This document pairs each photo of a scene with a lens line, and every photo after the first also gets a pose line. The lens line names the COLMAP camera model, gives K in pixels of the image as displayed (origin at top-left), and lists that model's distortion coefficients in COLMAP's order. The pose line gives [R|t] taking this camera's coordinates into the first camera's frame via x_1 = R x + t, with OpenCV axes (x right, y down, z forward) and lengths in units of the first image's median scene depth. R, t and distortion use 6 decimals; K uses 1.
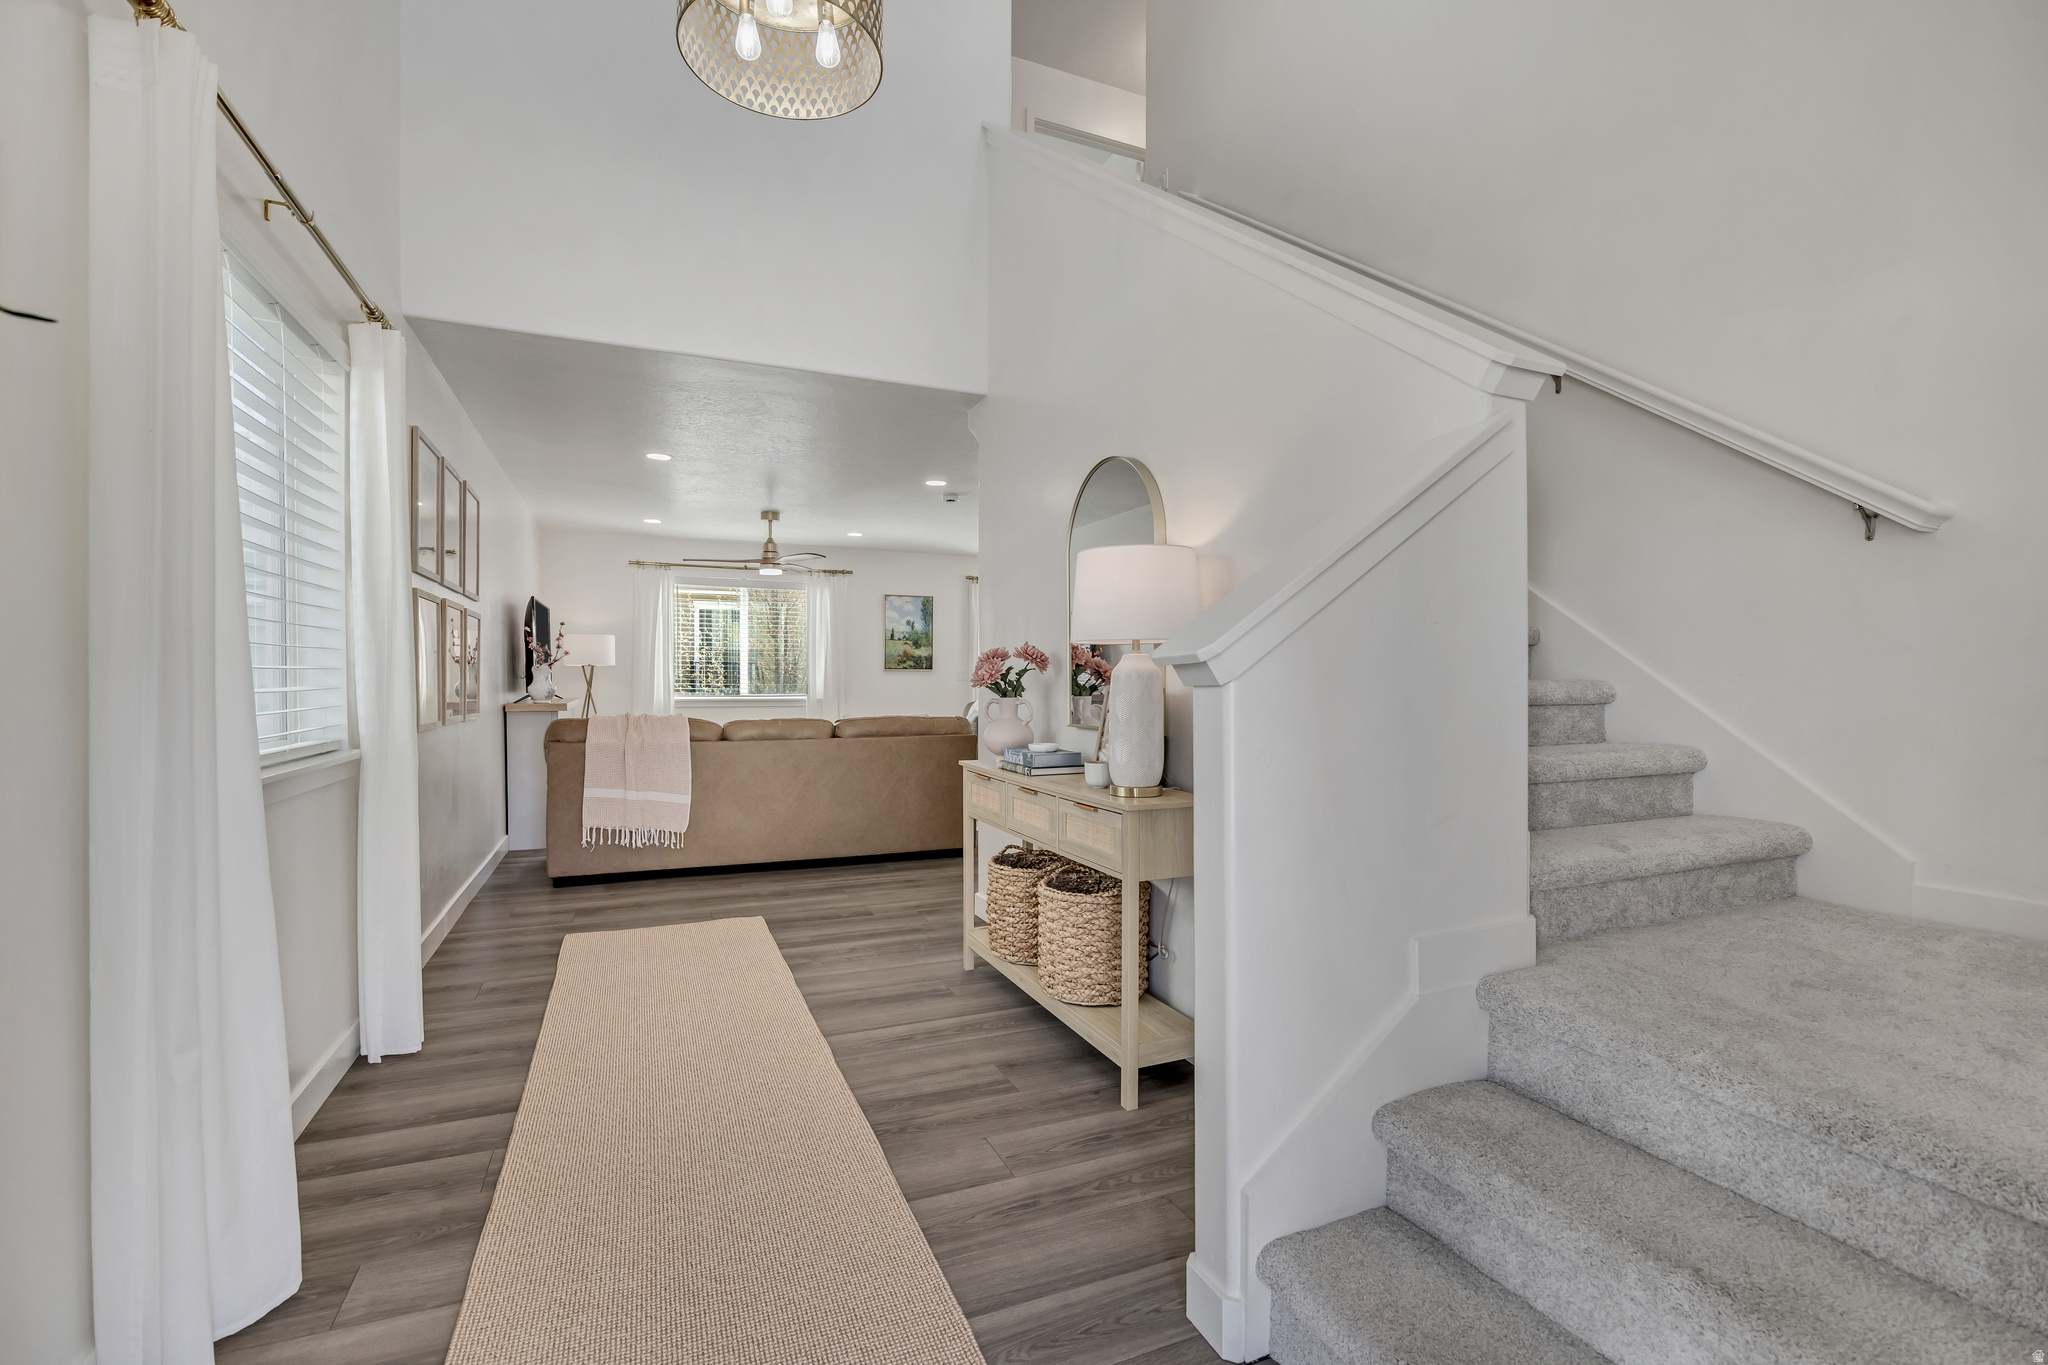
lens RADIAL K [[904.7, 0, 1026.0], [0, 904.7, 673.7], [0, 0, 1]] dist [-0.012302, 0.000139]
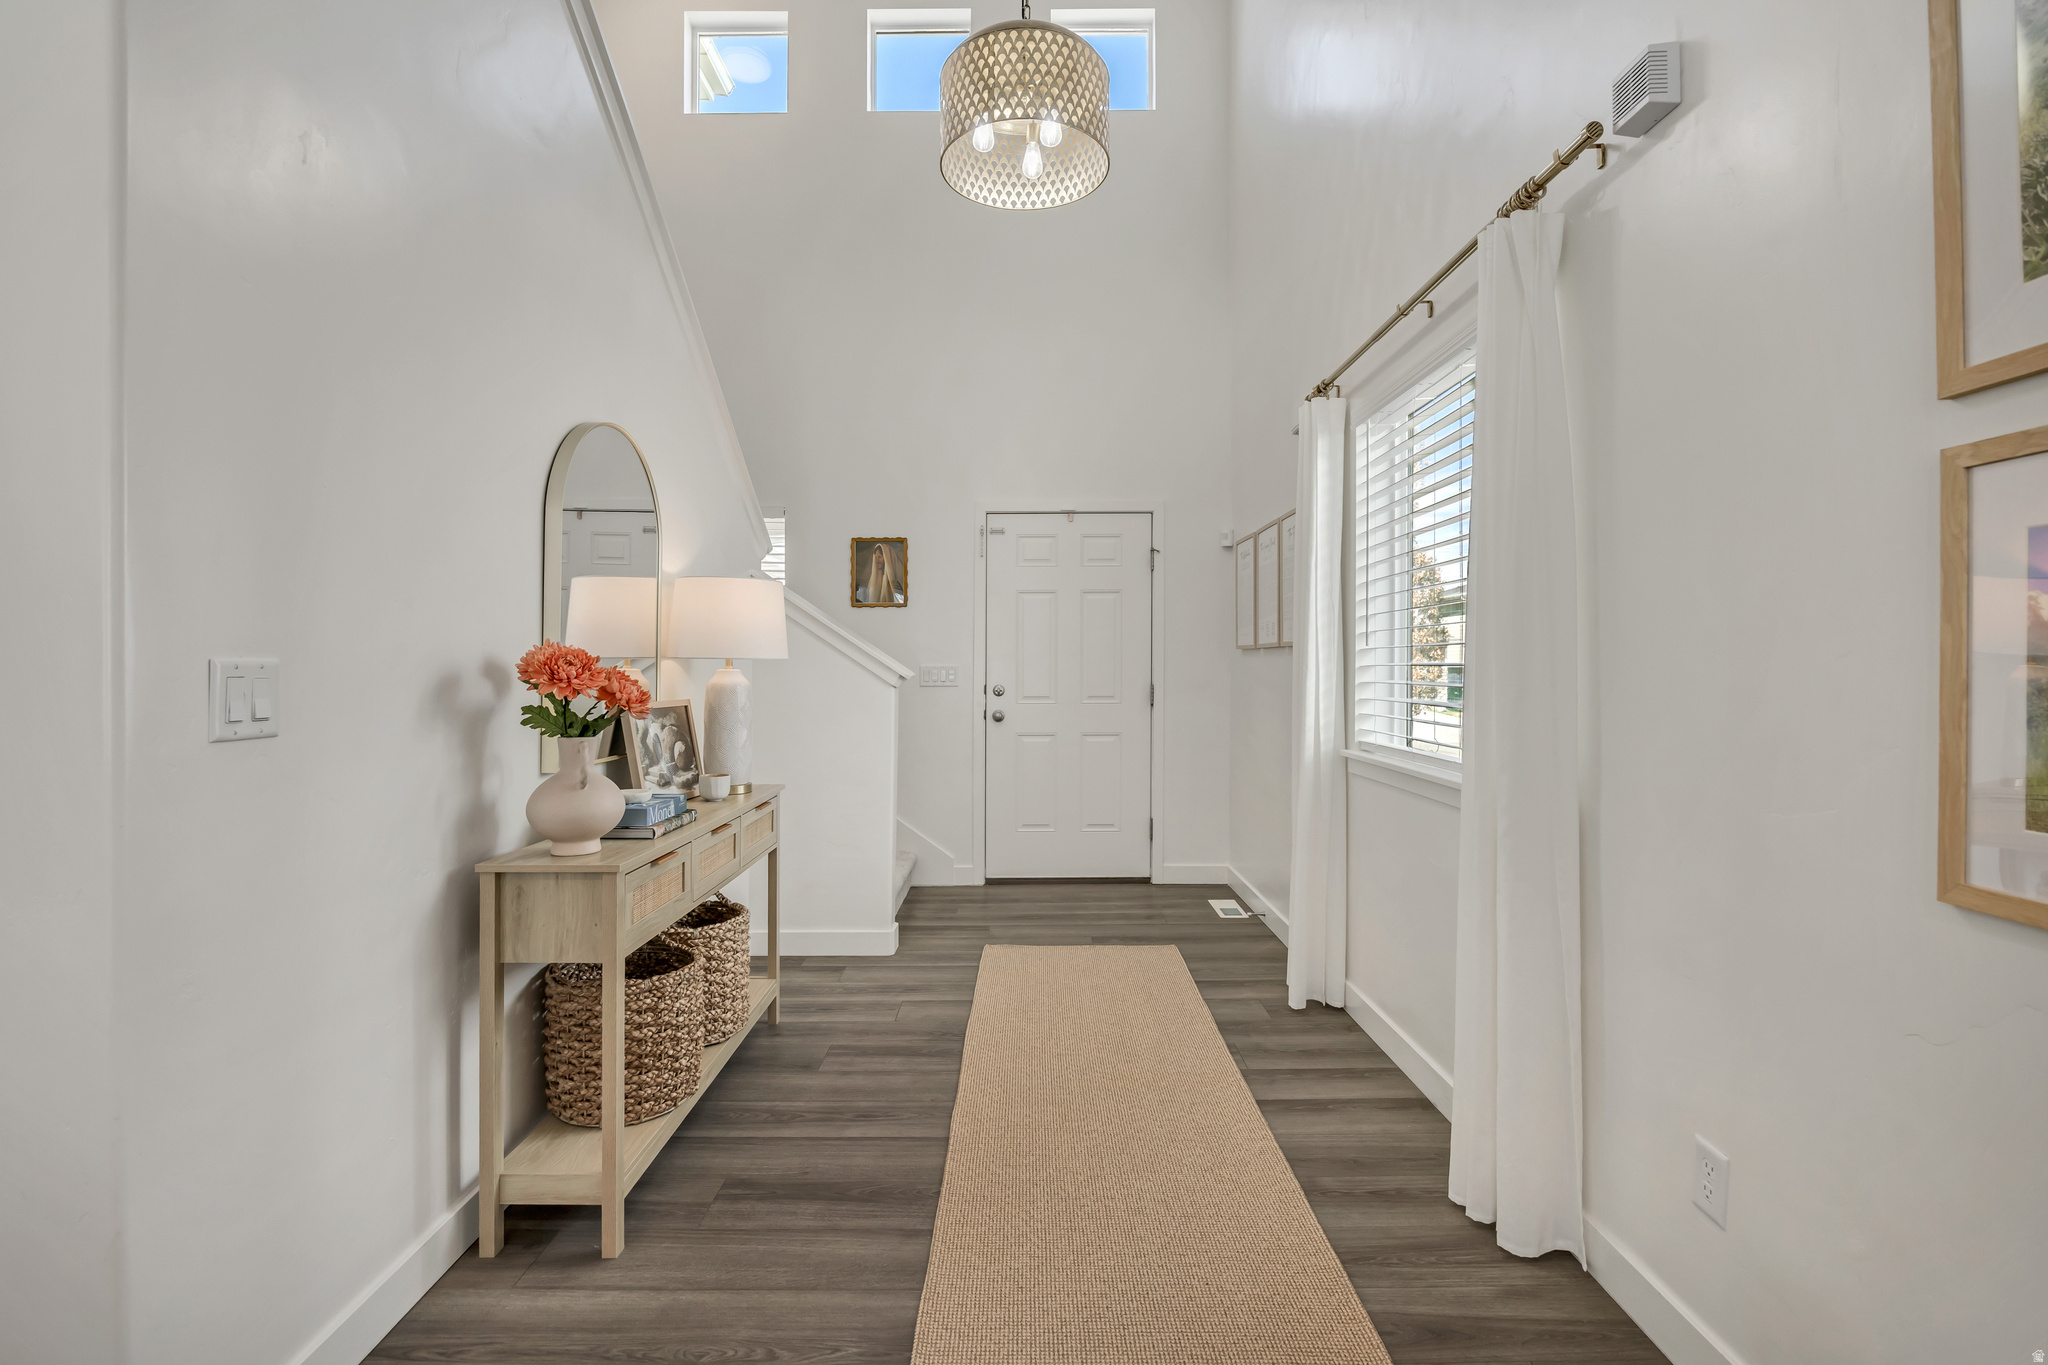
lens RADIAL K [[904.7, 0, 1026.0], [0, 904.7, 673.7], [0, 0, 1]] dist [-0.012302, 0.000139]
pose [[-0.917601, -0.002591, 0.397495, -0.682618], [-0.001514, 0.999994, 0.003024, -0.018502], [-0.397500, 0.002173, -0.917599, 1.921361]]
